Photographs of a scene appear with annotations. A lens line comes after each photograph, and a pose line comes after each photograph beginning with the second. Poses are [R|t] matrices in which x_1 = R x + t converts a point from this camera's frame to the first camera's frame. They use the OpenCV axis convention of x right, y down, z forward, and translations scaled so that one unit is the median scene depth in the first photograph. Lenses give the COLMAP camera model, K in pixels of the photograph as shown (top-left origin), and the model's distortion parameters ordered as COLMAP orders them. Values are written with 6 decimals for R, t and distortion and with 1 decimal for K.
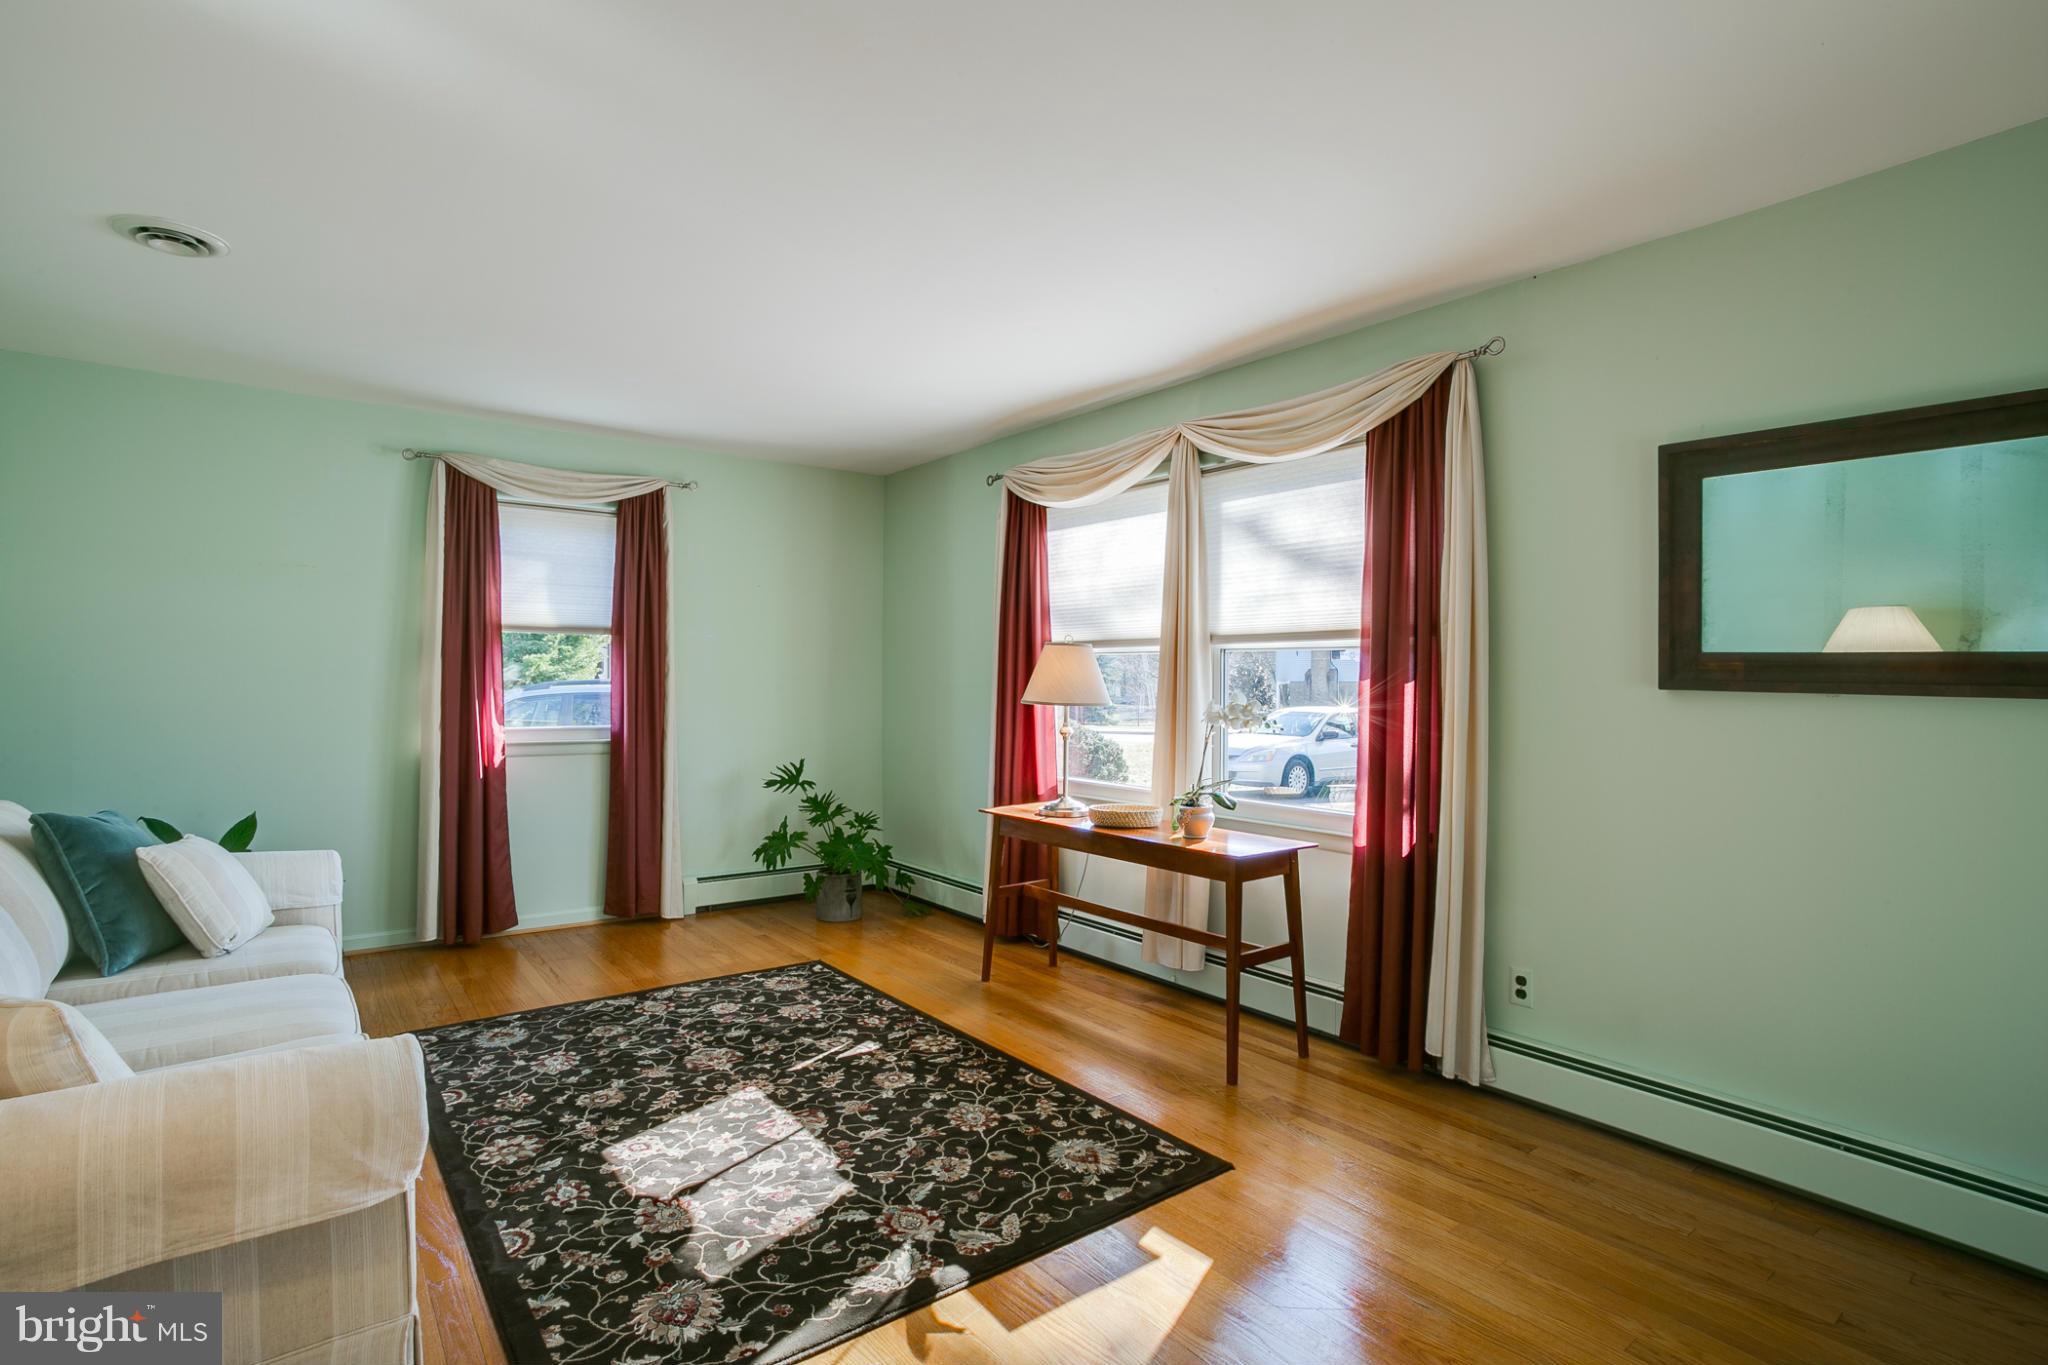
lens RADIAL K [[992.1, 0, 1029.5], [0, 992.1, 675.0], [0, 0, 1]] dist [-0.063985, 0.031563]
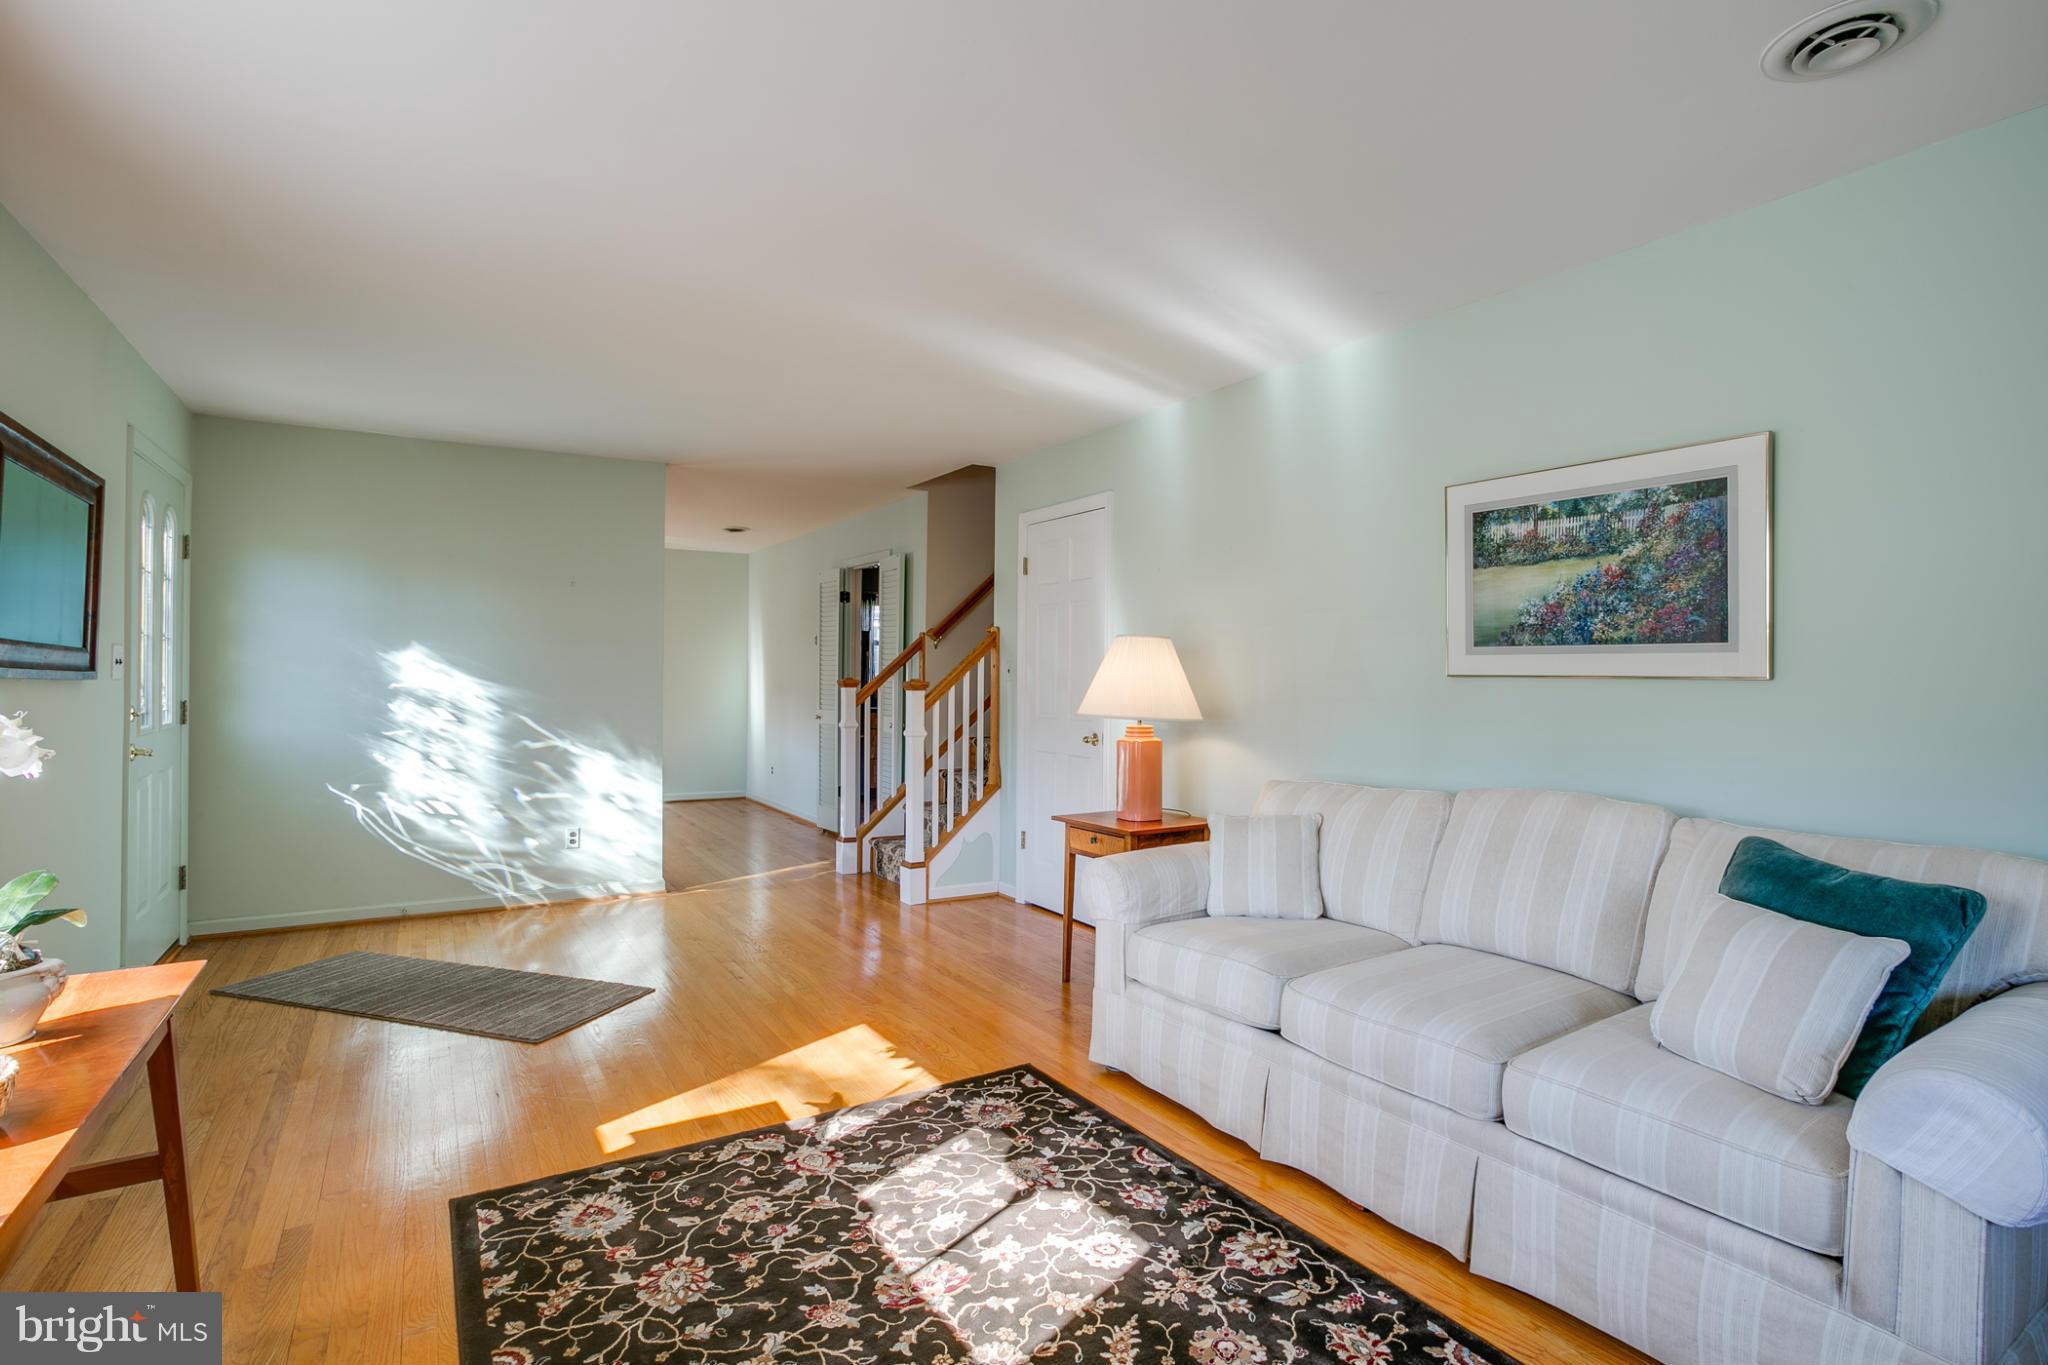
lens RADIAL K [[992.1, 0, 1029.5], [0, 992.1, 675.0], [0, 0, 1]] dist [-0.063985, 0.031563]
pose [[-0.994758, -0.010818, 0.101687, -0.417190], [-0.011506, 0.999915, -0.006190, 0.007010], [-0.101611, -0.007327, -0.994797, 1.832371]]
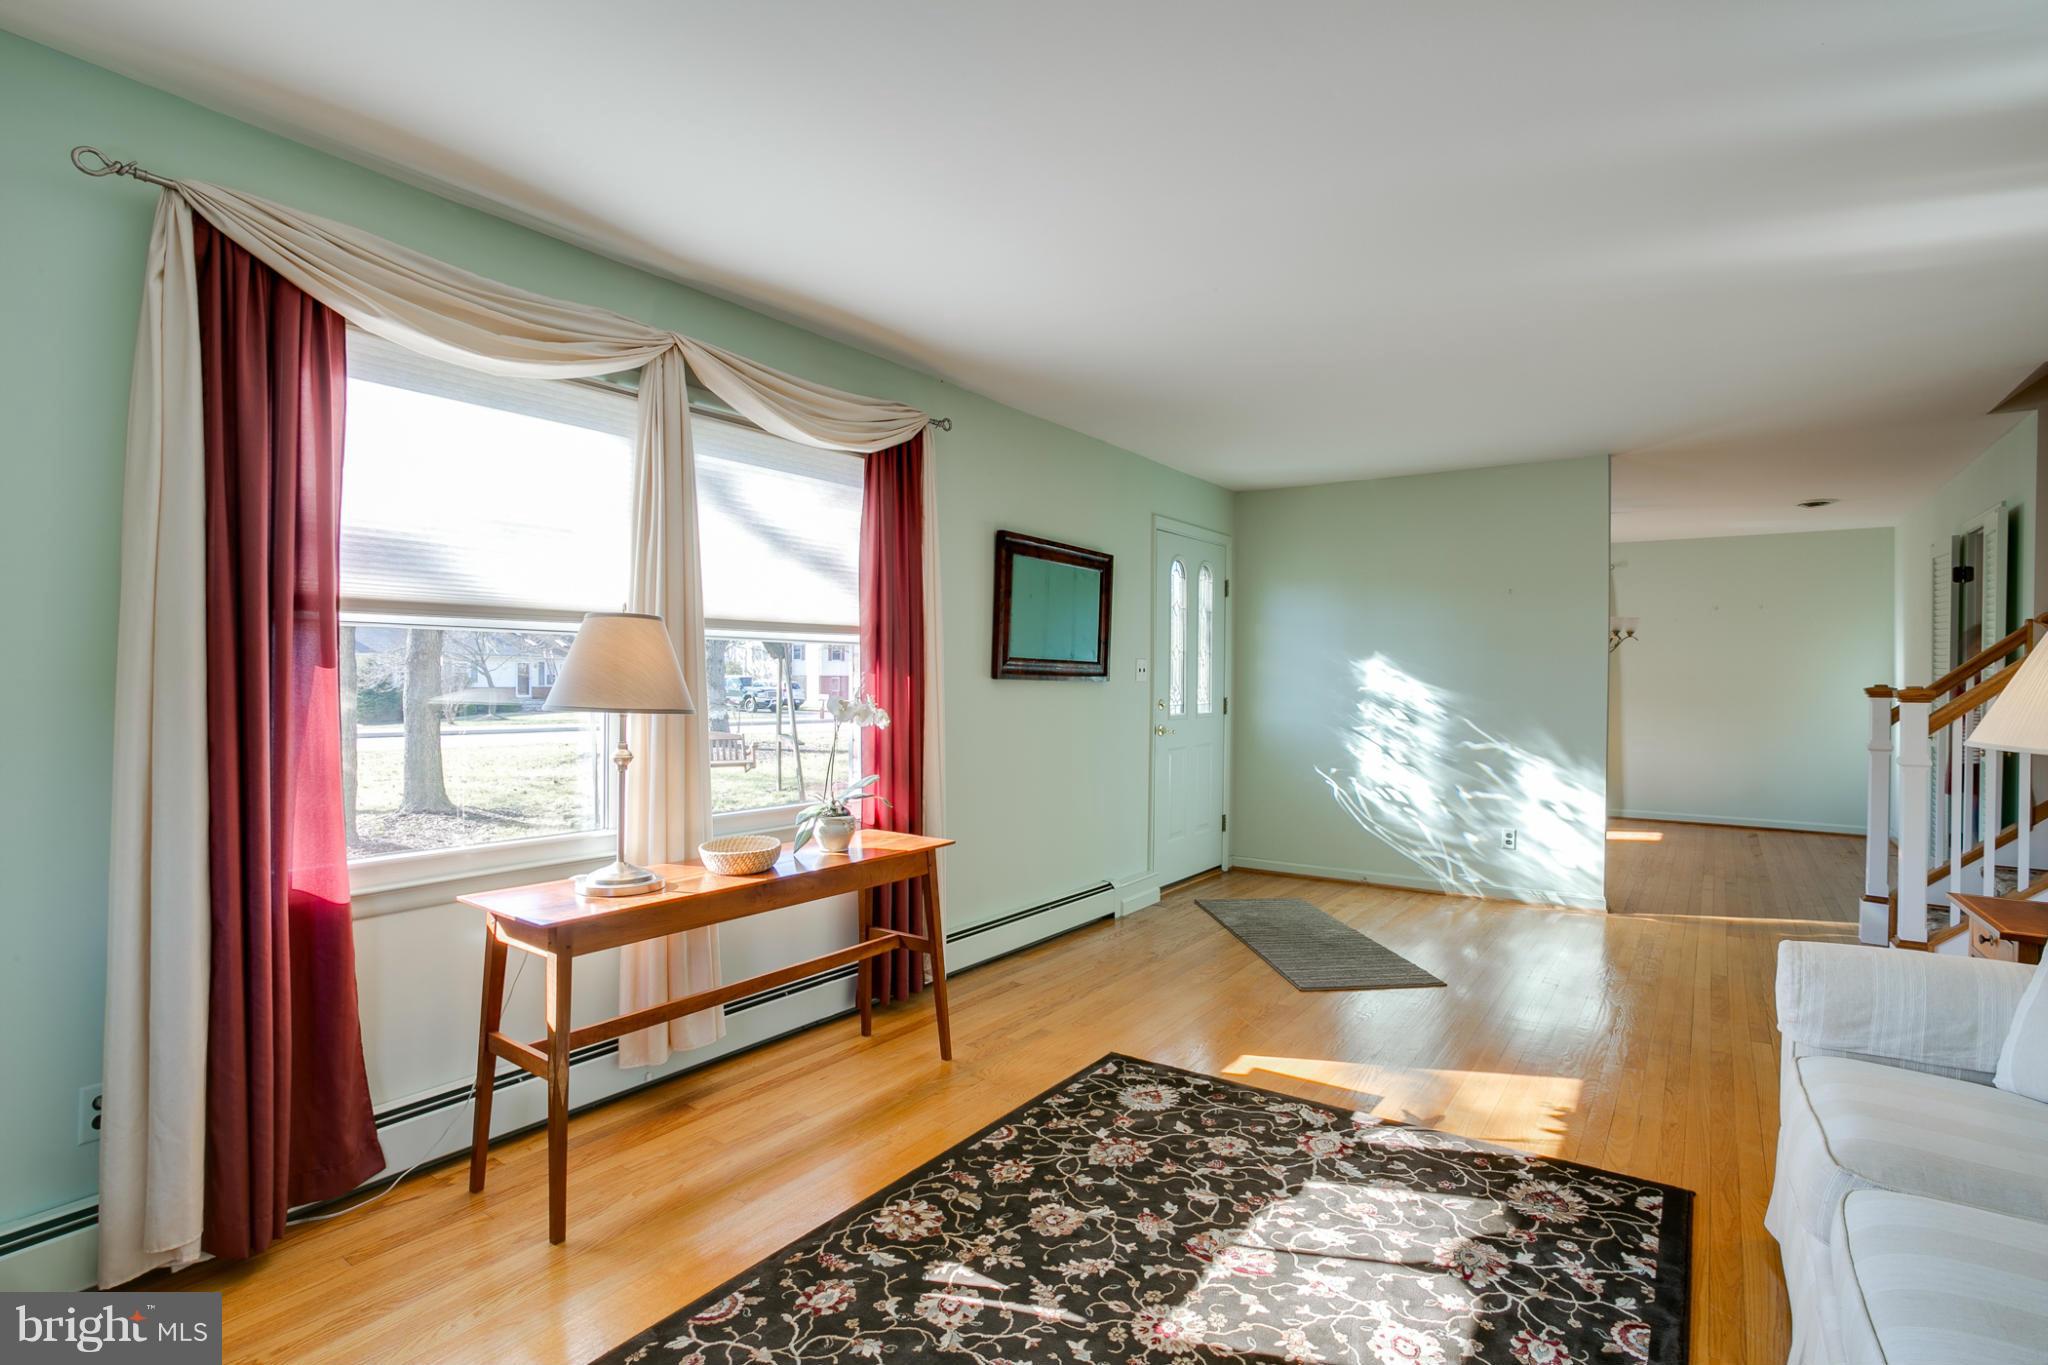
lens RADIAL K [[992.1, 0, 1029.5], [0, 992.1, 675.0], [0, 0, 1]] dist [-0.063985, 0.031563]
pose [[-0.291875, -0.006733, 0.956433, -0.988888], [-0.014121, 0.999897, 0.002729, 0.001909], [-0.956352, -0.012709, -0.291940, 1.473940]]
